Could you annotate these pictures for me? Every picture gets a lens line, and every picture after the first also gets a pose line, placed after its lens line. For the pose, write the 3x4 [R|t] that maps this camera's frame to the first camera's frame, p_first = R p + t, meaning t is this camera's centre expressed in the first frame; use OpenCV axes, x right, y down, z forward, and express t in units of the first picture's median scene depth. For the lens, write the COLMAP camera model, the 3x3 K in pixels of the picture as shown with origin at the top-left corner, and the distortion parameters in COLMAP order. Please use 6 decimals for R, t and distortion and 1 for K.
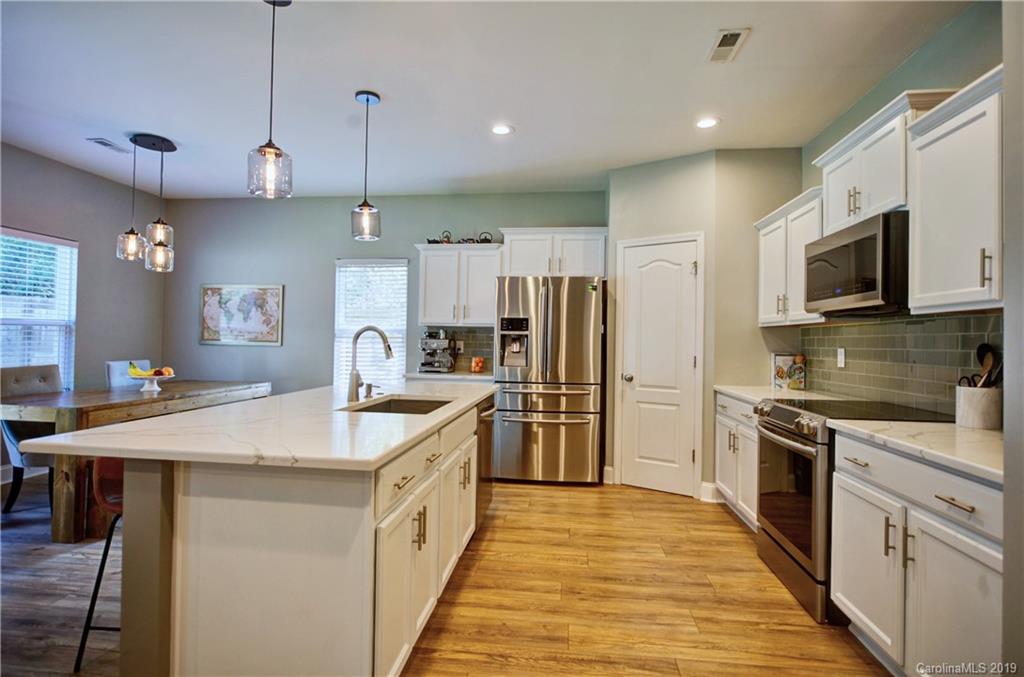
lens RADIAL K [[492.6, 0, 507.6], [0, 492.6, 338.1], [0, 0, 1]] dist [-0.008723, 0.001154]
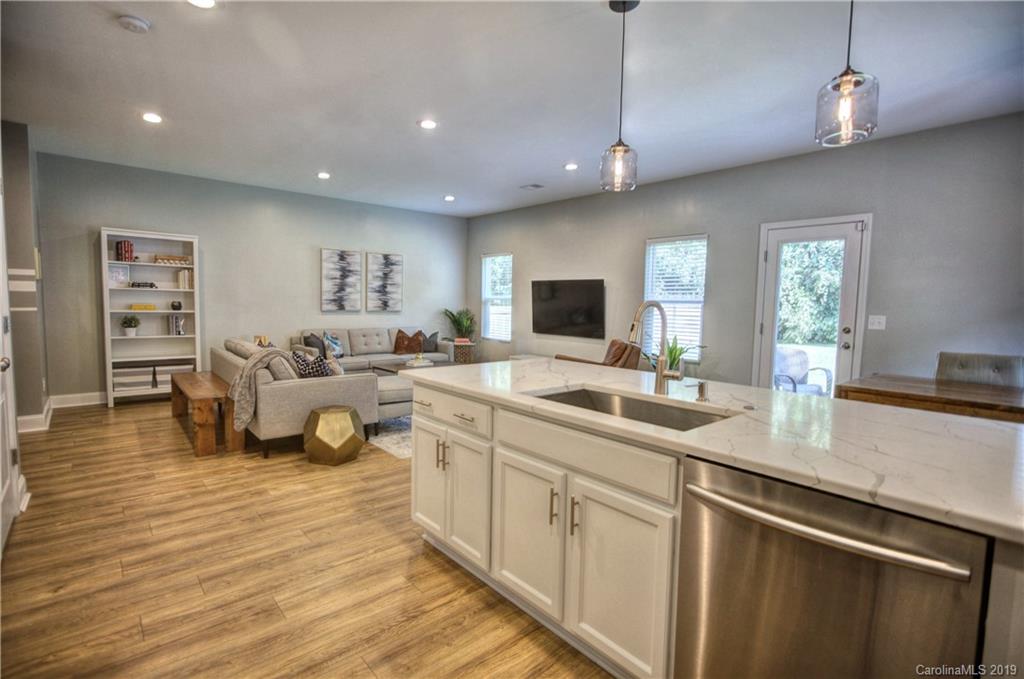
lens RADIAL K [[492.6, 0, 510.6], [0, 492.6, 344.8], [0, 0, 1]] dist [-0.008723, 0.001154]
pose [[-0.673172, 0.031610, -0.738810, 0.297242], [-0.028015, 0.997279, 0.068195, 0.001772], [0.738955, 0.066605, -0.670455, 0.899292]]
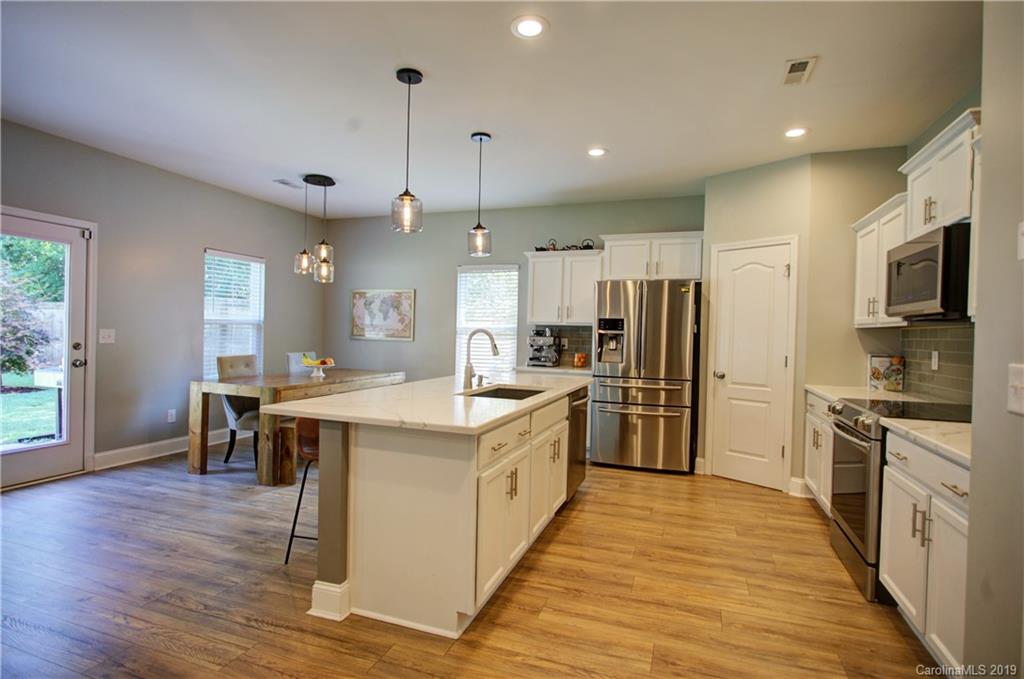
lens RADIAL K [[492.6, 0, 516.0], [0, 492.6, 340.2], [0, 0, 1]] dist [-0.008723, 0.001154]
pose [[0.975544, 0.008666, -0.219632, 0.056052], [-0.004934, 0.999834, 0.017535, -0.012085], [0.219747, -0.016022, 0.975425, -0.137127]]
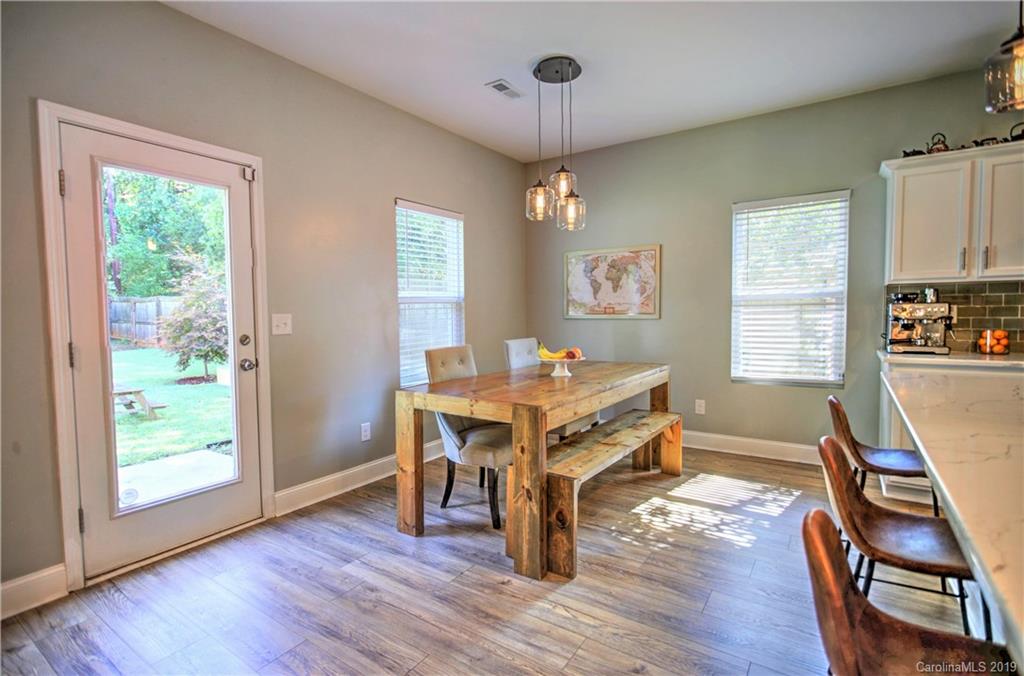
lens RADIAL K [[492.6, 0, 528.2], [0, 492.6, 334.7], [0, 0, 1]] dist [-0.008723, 0.001154]
pose [[0.890898, -0.006714, -0.454153, -0.416999], [0.031361, 0.998414, 0.046761, -0.004401], [0.453119, -0.055902, 0.889696, 0.244934]]
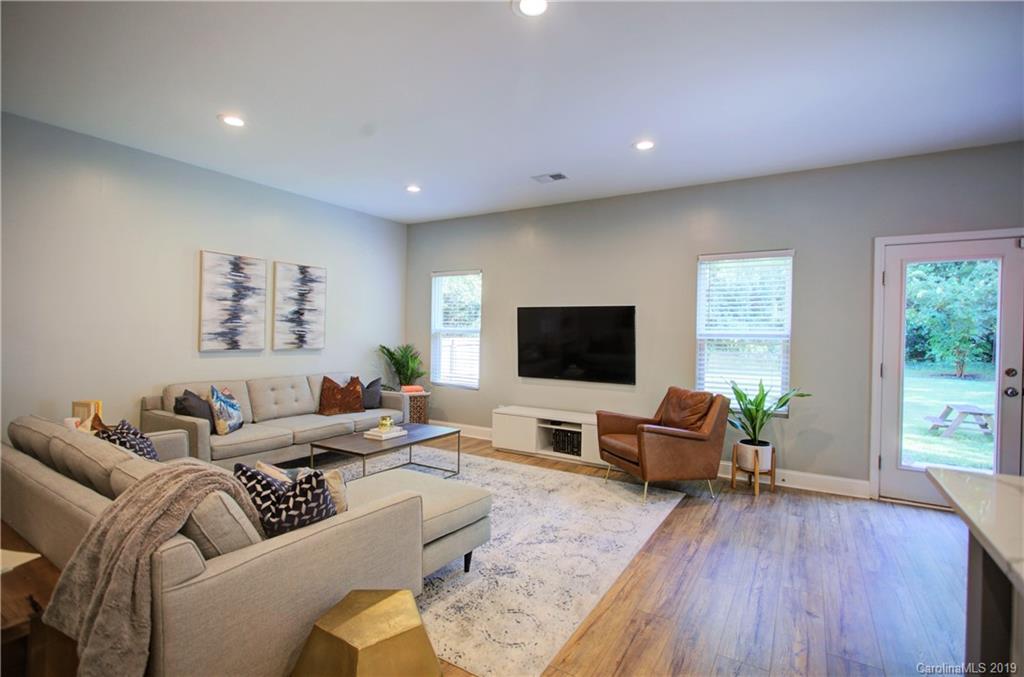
lens RADIAL K [[492.6, 0, 508.1], [0, 492.6, 335.5], [0, 0, 1]] dist [-0.008723, 0.001154]
pose [[-0.425276, -0.024050, -0.904744, 0.122485], [-0.019716, 0.999656, -0.017306, -0.010393], [0.904849, 0.010478, -0.425603, 0.232093]]
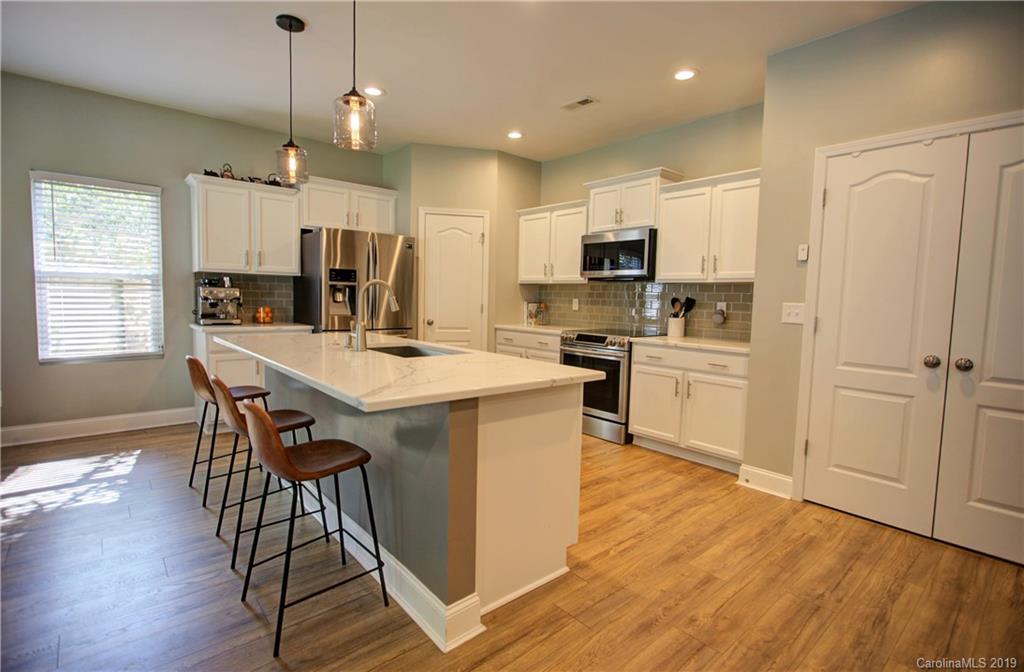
lens RADIAL K [[492.6, 0, 504.0], [0, 492.6, 325.5], [0, 0, 1]] dist [-0.008723, 0.001154]
pose [[0.684987, -0.043159, 0.727276, -0.585698], [-0.018464, 0.996895, 0.076549, -0.009023], [-0.728321, -0.065864, 0.682063, 0.040272]]
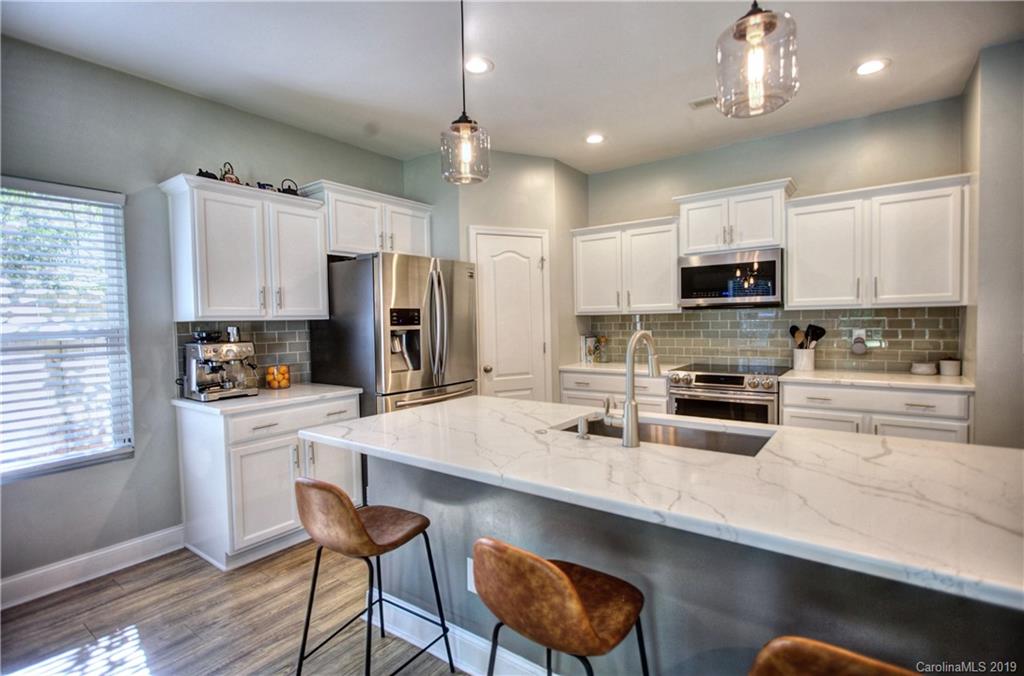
lens RADIAL K [[492.6, 0, 510.9], [0, 492.6, 334.5], [0, 0, 1]] dist [-0.008723, 0.001154]
pose [[0.496644, -0.054105, 0.866267, -0.648200], [0.022869, 0.998524, 0.049254, -0.039014], [-0.867653, -0.004651, 0.497148, 0.543253]]
